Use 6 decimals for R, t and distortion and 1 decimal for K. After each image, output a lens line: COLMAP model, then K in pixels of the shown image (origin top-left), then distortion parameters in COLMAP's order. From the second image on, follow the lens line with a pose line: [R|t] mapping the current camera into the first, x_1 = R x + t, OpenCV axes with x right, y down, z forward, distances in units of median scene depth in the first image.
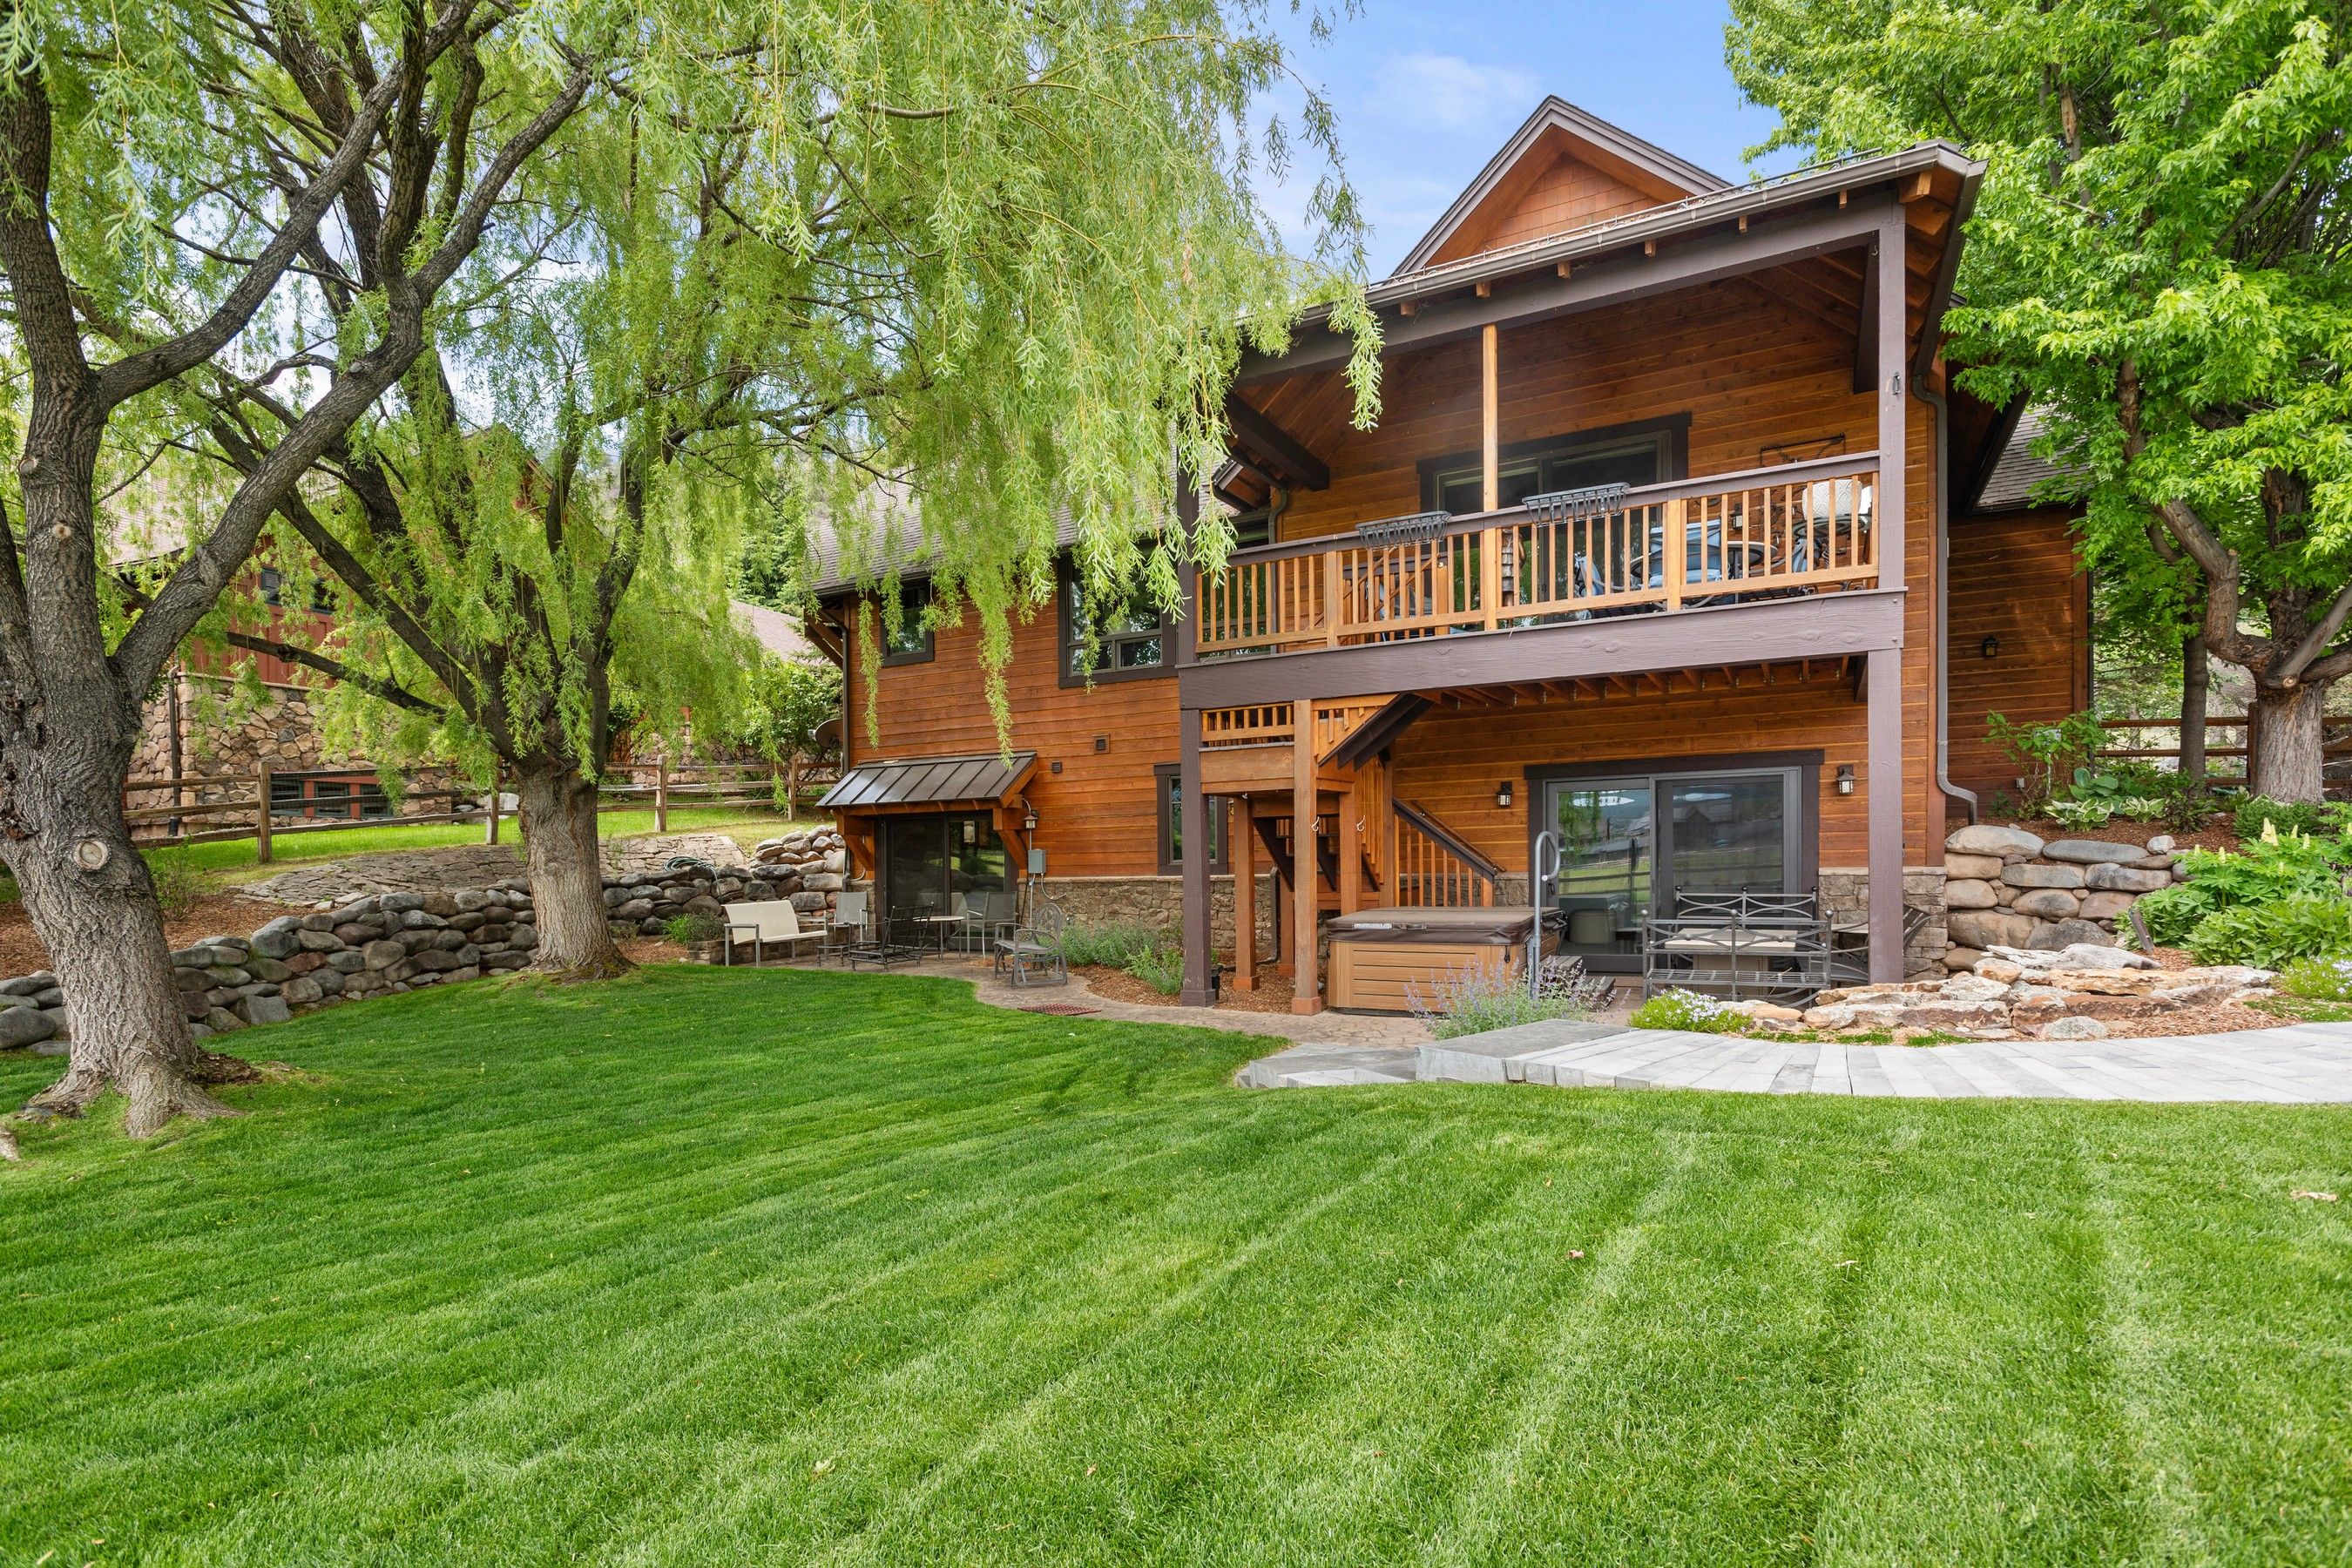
lens RADIAL K [[1171.1, 0, 1165.7], [0, 1171.1, 780.0], [0, 0, 1]] dist [-0.001840, 0.000105]
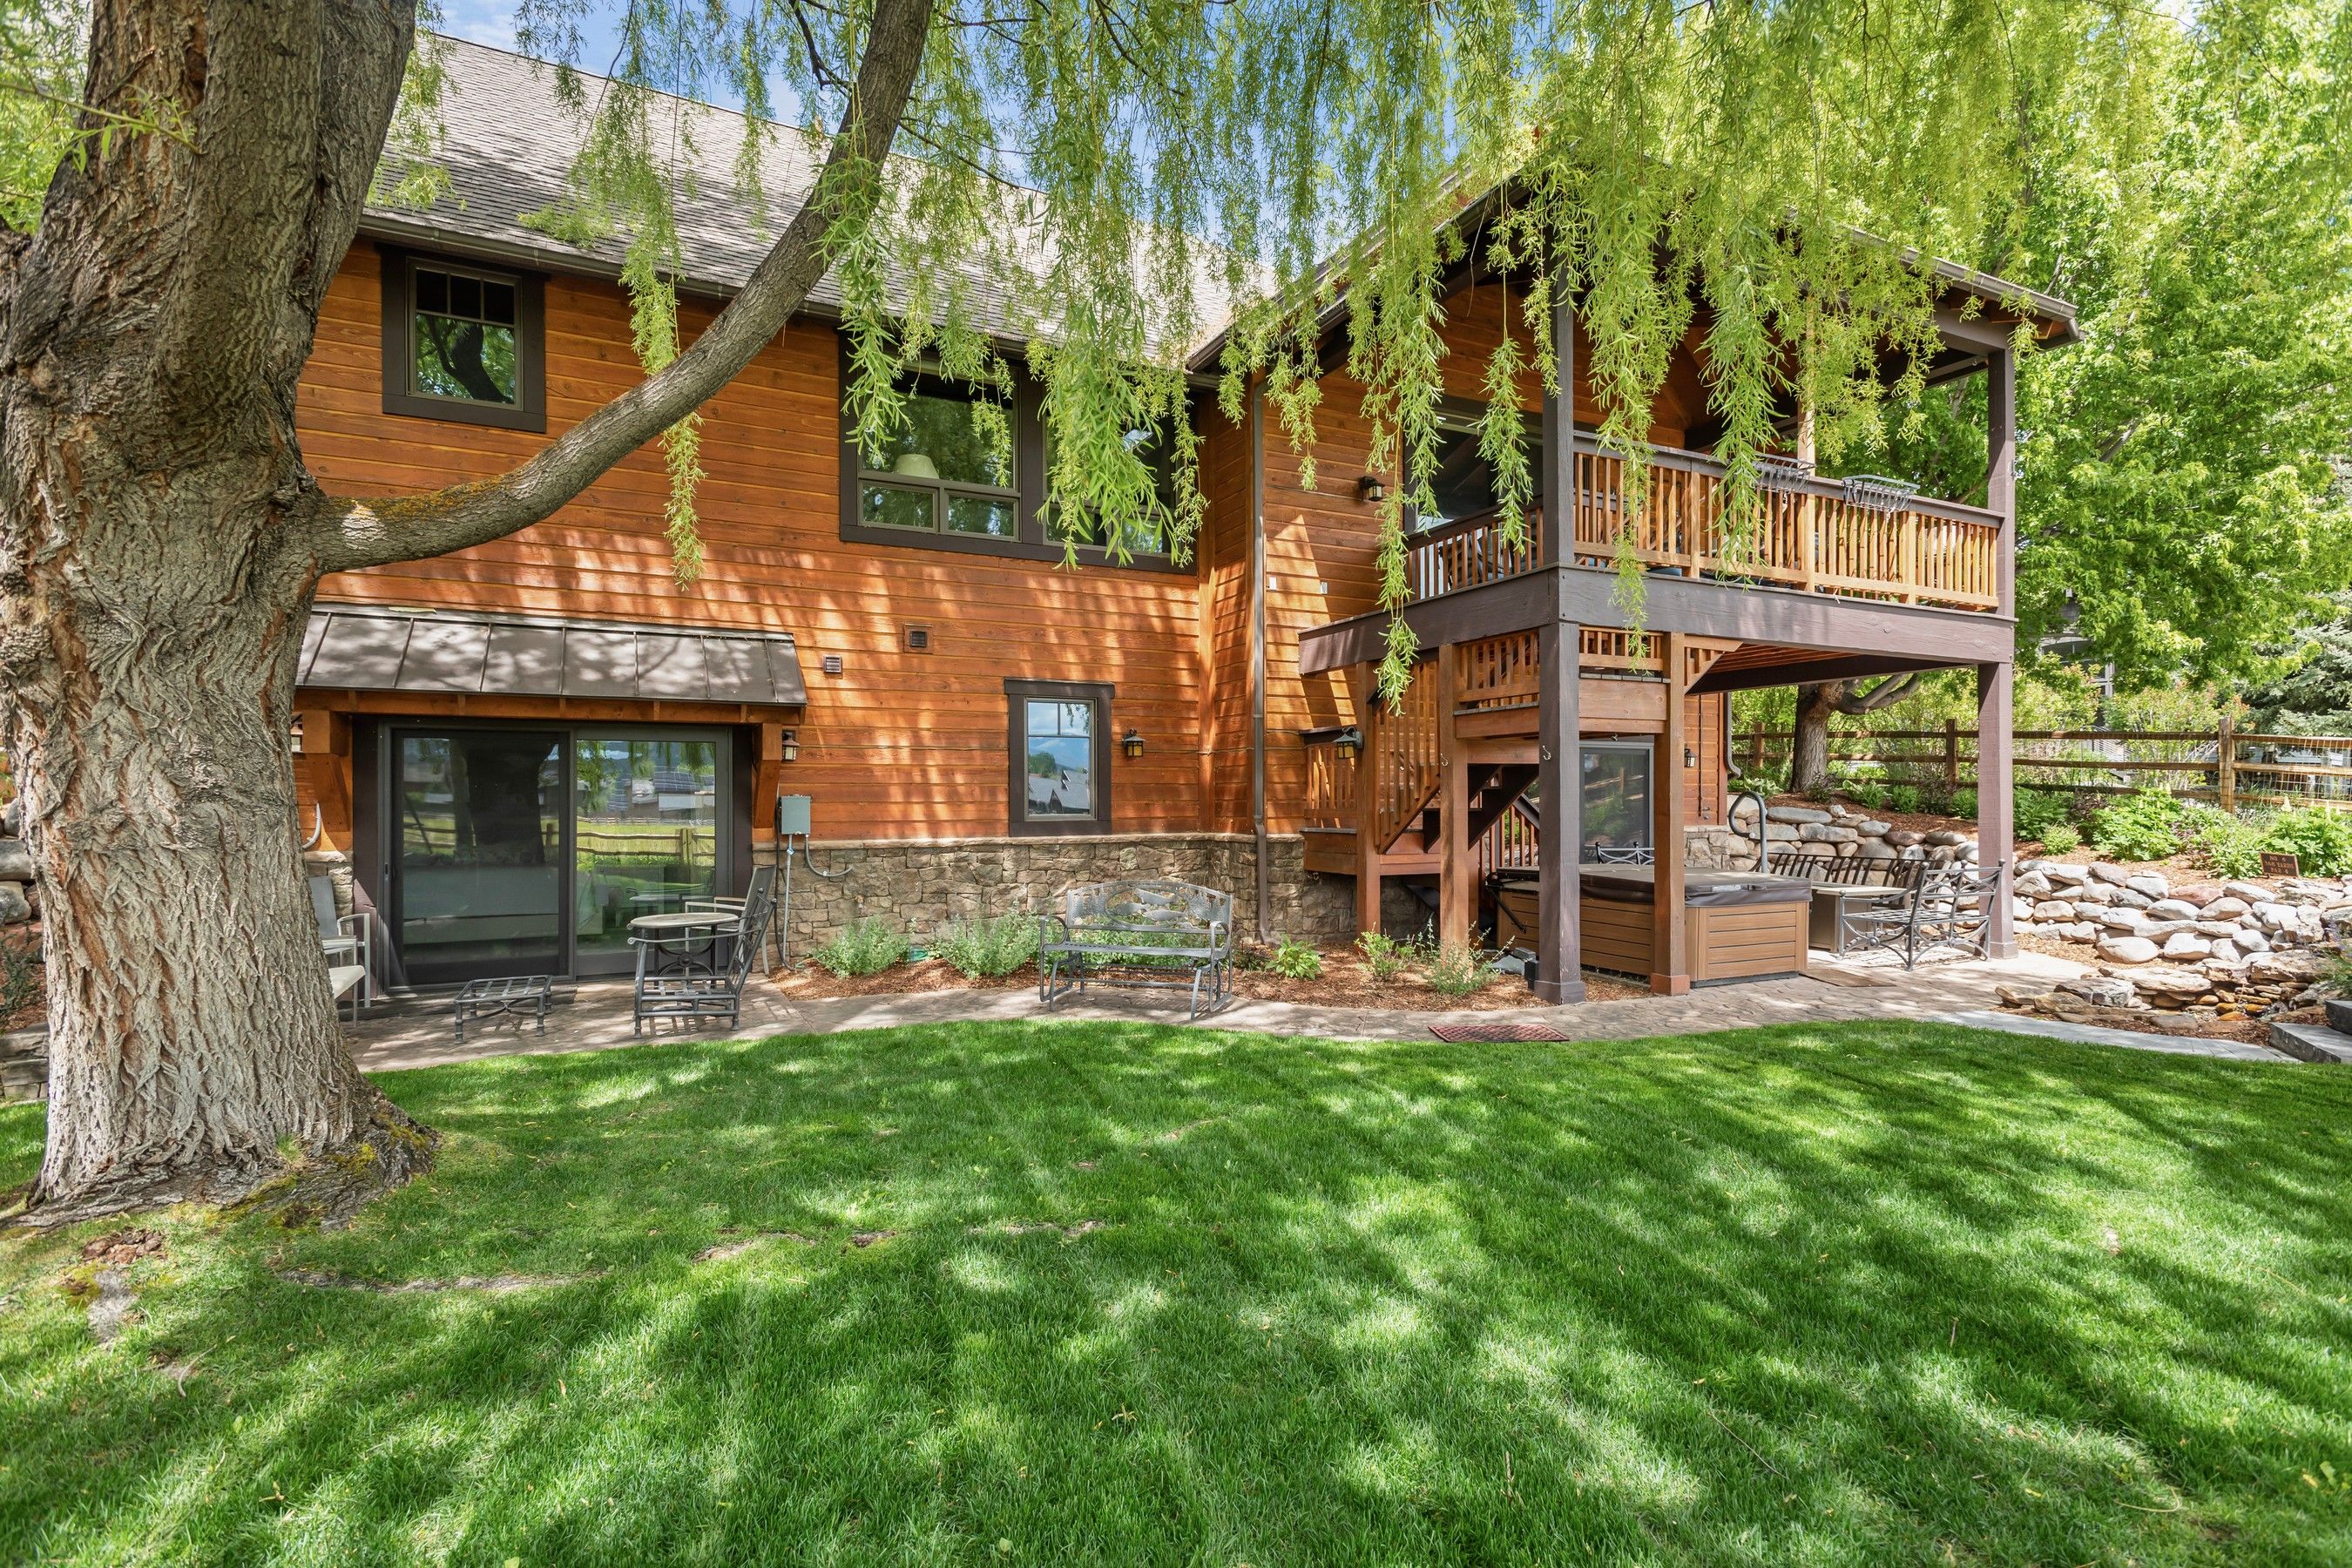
lens RADIAL K [[1136.7, 0, 1162.6], [0, 1136.7, 795.7], [0, 0, 1]] dist [0.015711, -0.001180]
pose [[0.570957, 0.024123, 0.820626, -0.683947], [-0.061958, 0.997984, 0.013772, 0.055402], [-0.818639, -0.058707, 0.571300, 0.709087]]
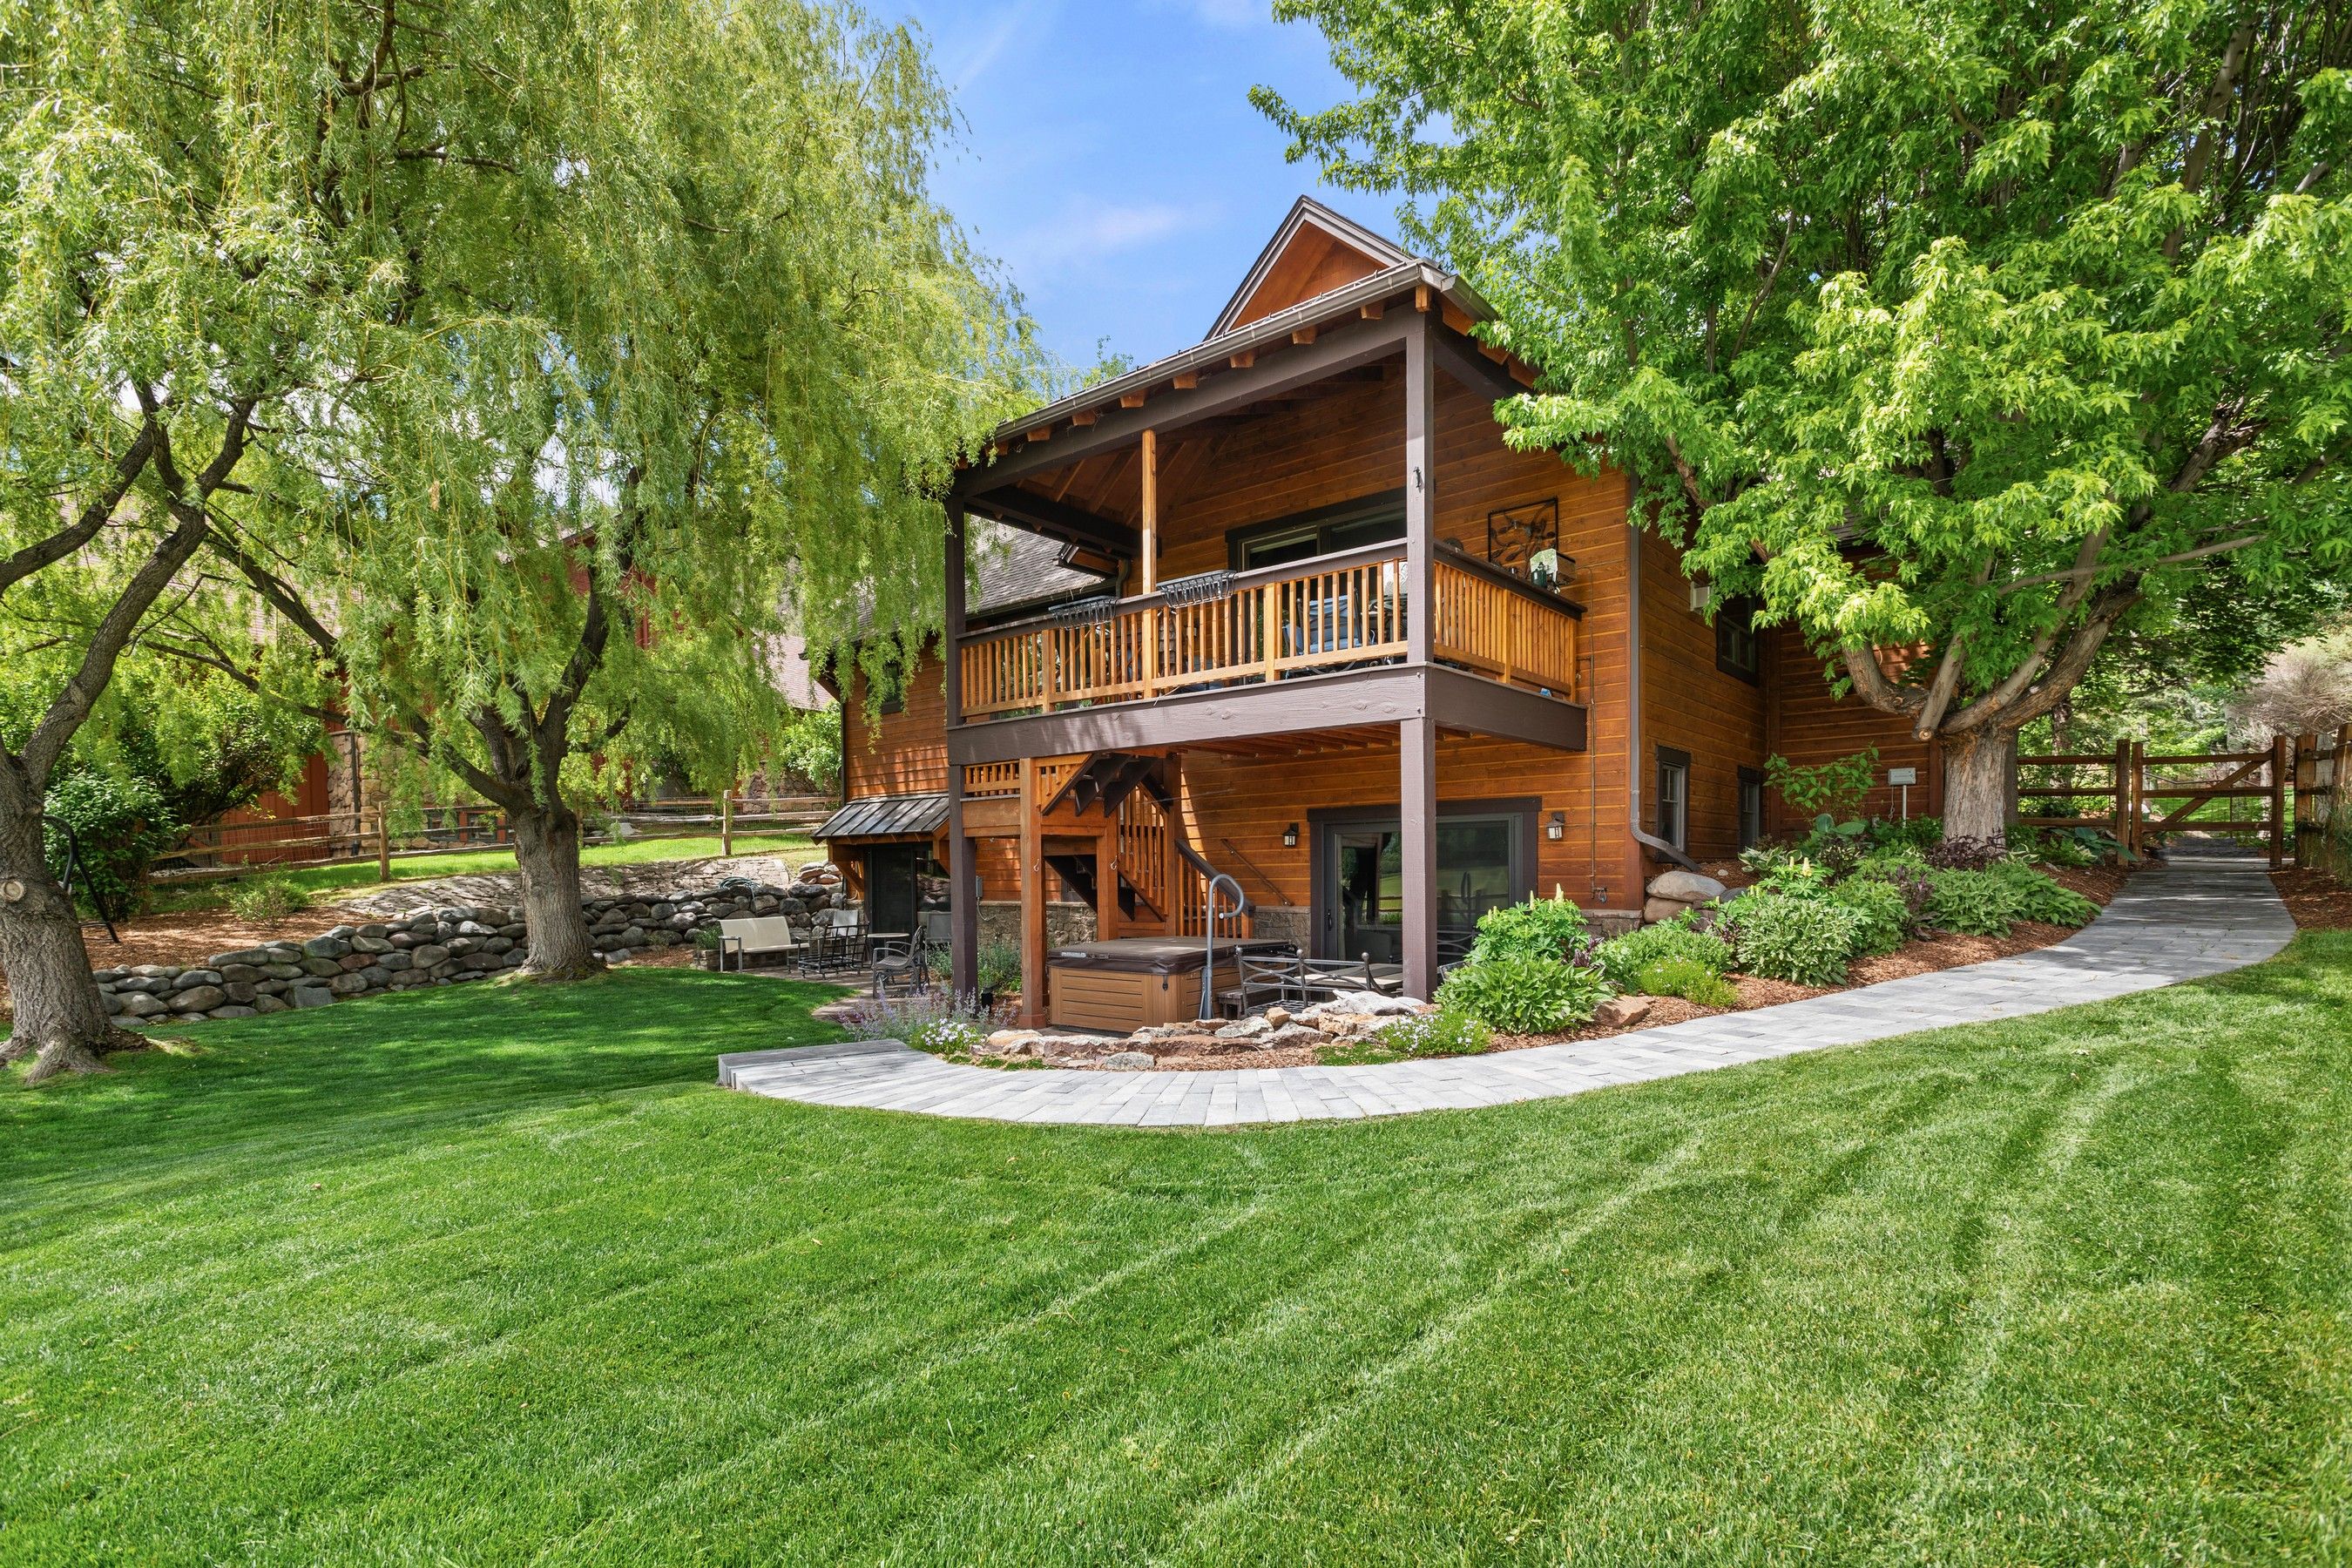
lens RADIAL K [[1136.7, 0, 1162.6], [0, 1136.7, 795.7], [0, 0, 1]] dist [0.015711, -0.001180]
pose [[0.979882, -0.002657, -0.199562, 0.411385], [0.002764, 0.999996, 0.000254, -0.026998], [0.199561, -0.000800, 0.979885, -0.068342]]
